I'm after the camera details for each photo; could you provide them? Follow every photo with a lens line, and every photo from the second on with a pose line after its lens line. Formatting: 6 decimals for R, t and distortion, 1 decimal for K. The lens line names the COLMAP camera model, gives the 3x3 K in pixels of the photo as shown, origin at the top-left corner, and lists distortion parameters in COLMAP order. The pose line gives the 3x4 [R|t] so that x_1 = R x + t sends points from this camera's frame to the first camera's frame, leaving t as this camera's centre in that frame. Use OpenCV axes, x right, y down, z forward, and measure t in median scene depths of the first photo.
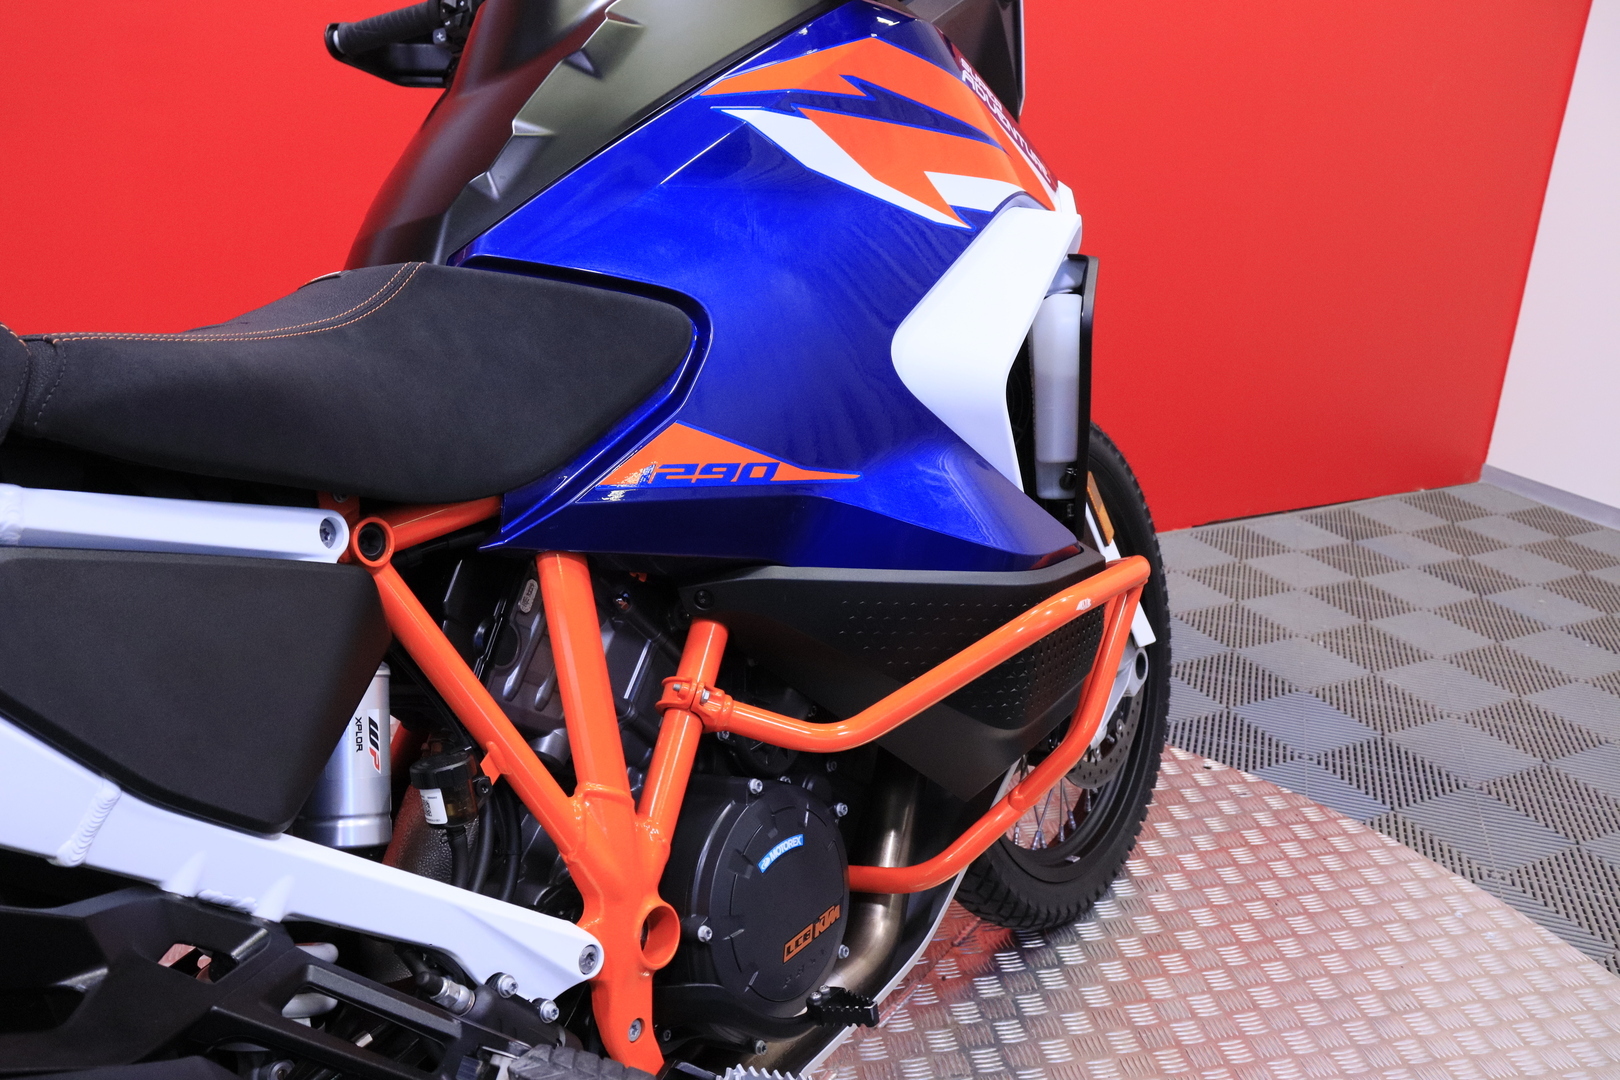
lens RADIAL K [[1344.1, 0, 793.2], [0, 1344.1, 536.5], [0, 0, 1]] dist [-0.145293, 0.024985]
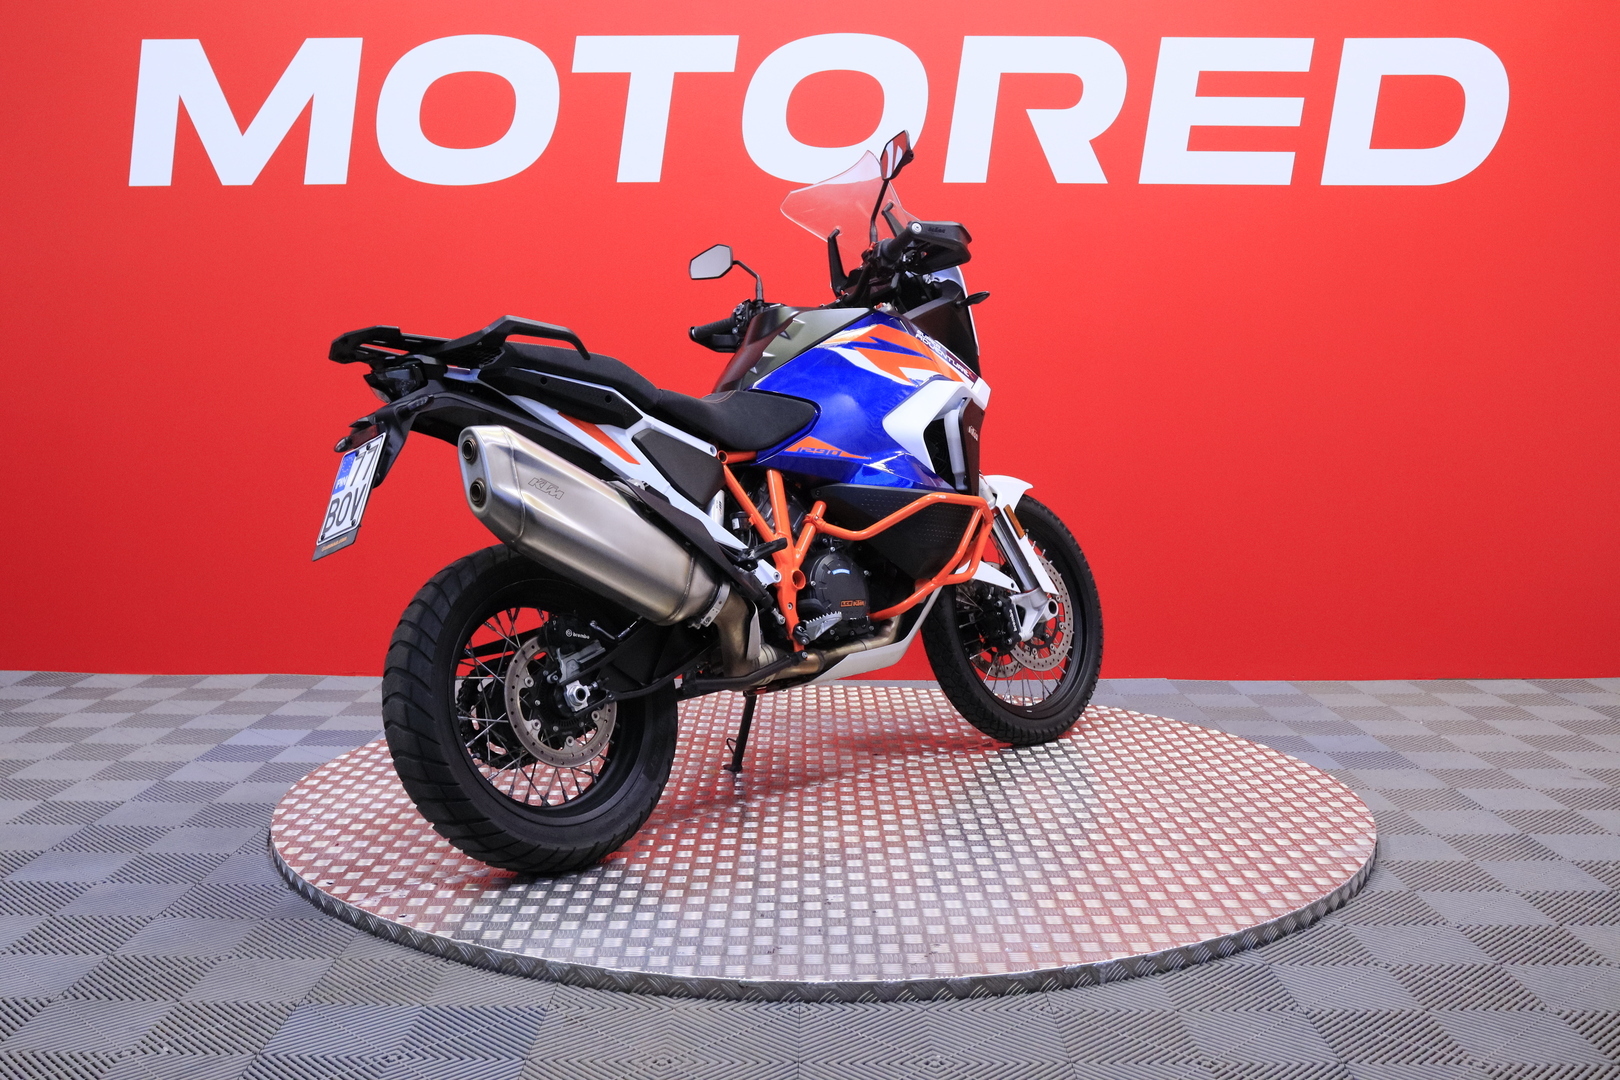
lens RADIAL K [[1664.8, 0, 812.8], [0, 1664.8, 545.2], [0, 0, 1]] dist [-0.083876, 0.000000]
pose [[0.984312, -0.021211, -0.175156, 0.540403], [-0.021869, 0.970424, -0.240415, 0.988054], [0.175075, 0.240474, 0.954736, -2.436991]]
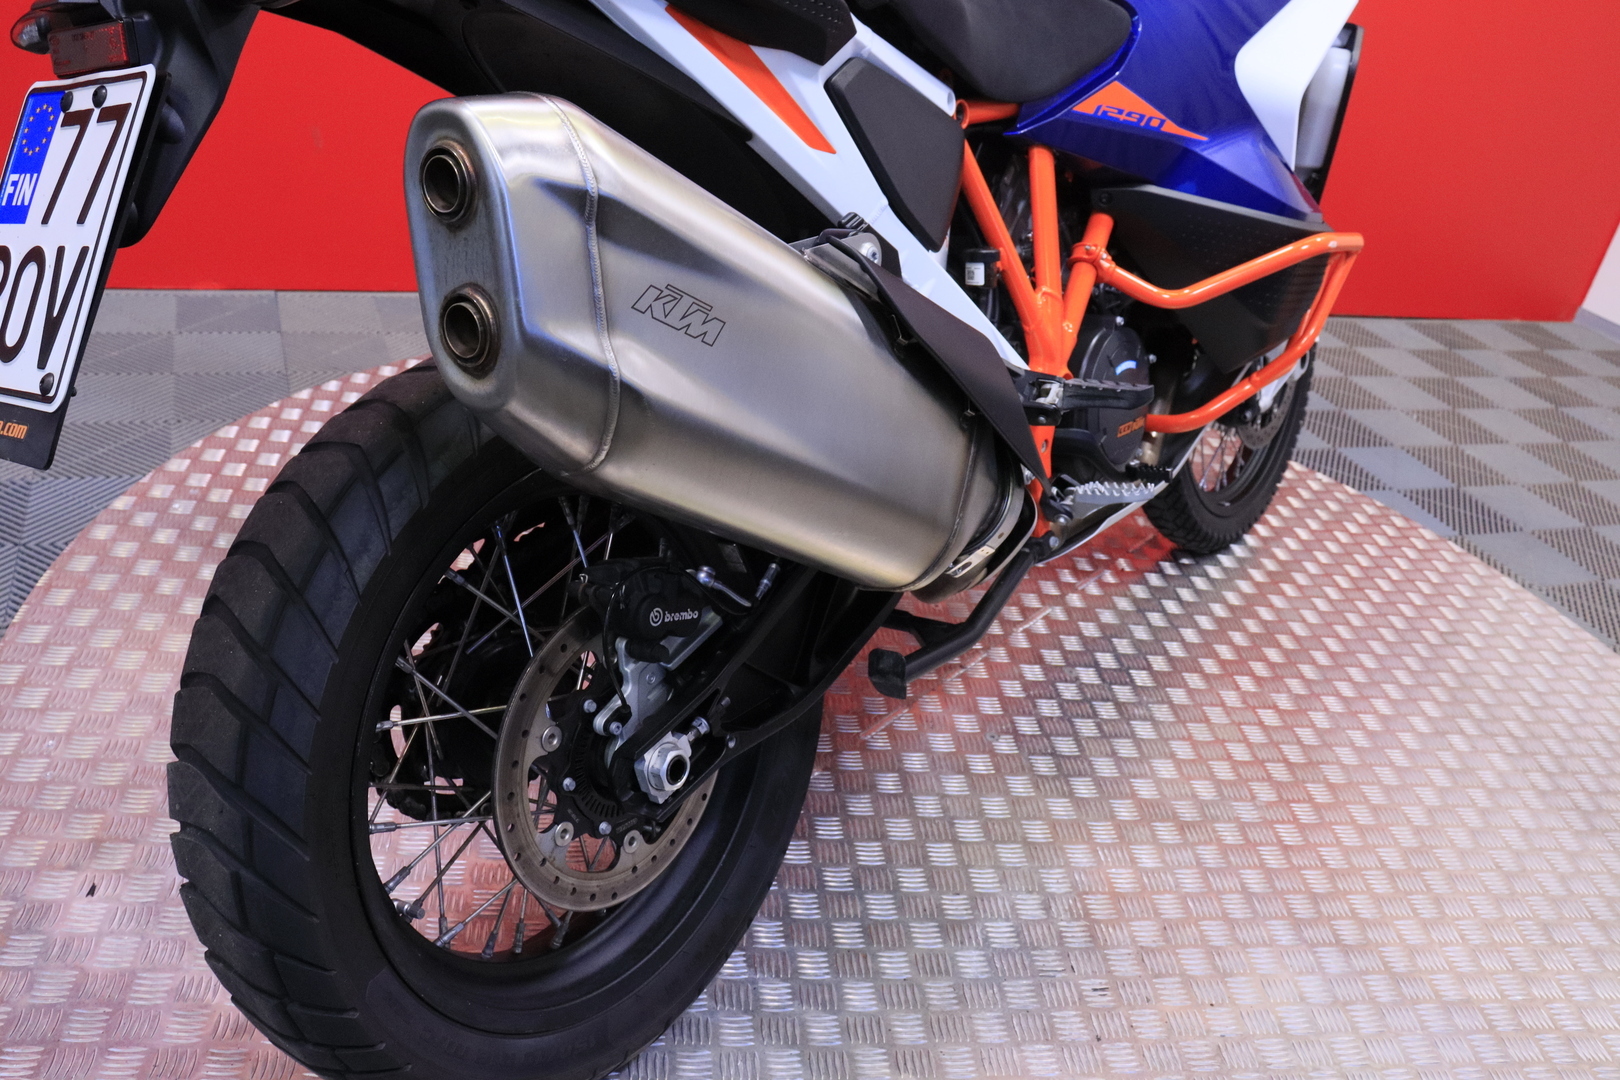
lens RADIAL K [[1418.7, 0, 870.5], [0, 1418.7, 566.3], [0, 0, 1]] dist [-0.123088, 0.038207]
pose [[0.989904, 0.133296, 0.048192, -0.320213], [-0.139399, 0.977094, 0.160798, 0.214400], [-0.025655, -0.165893, 0.985810, -0.617844]]
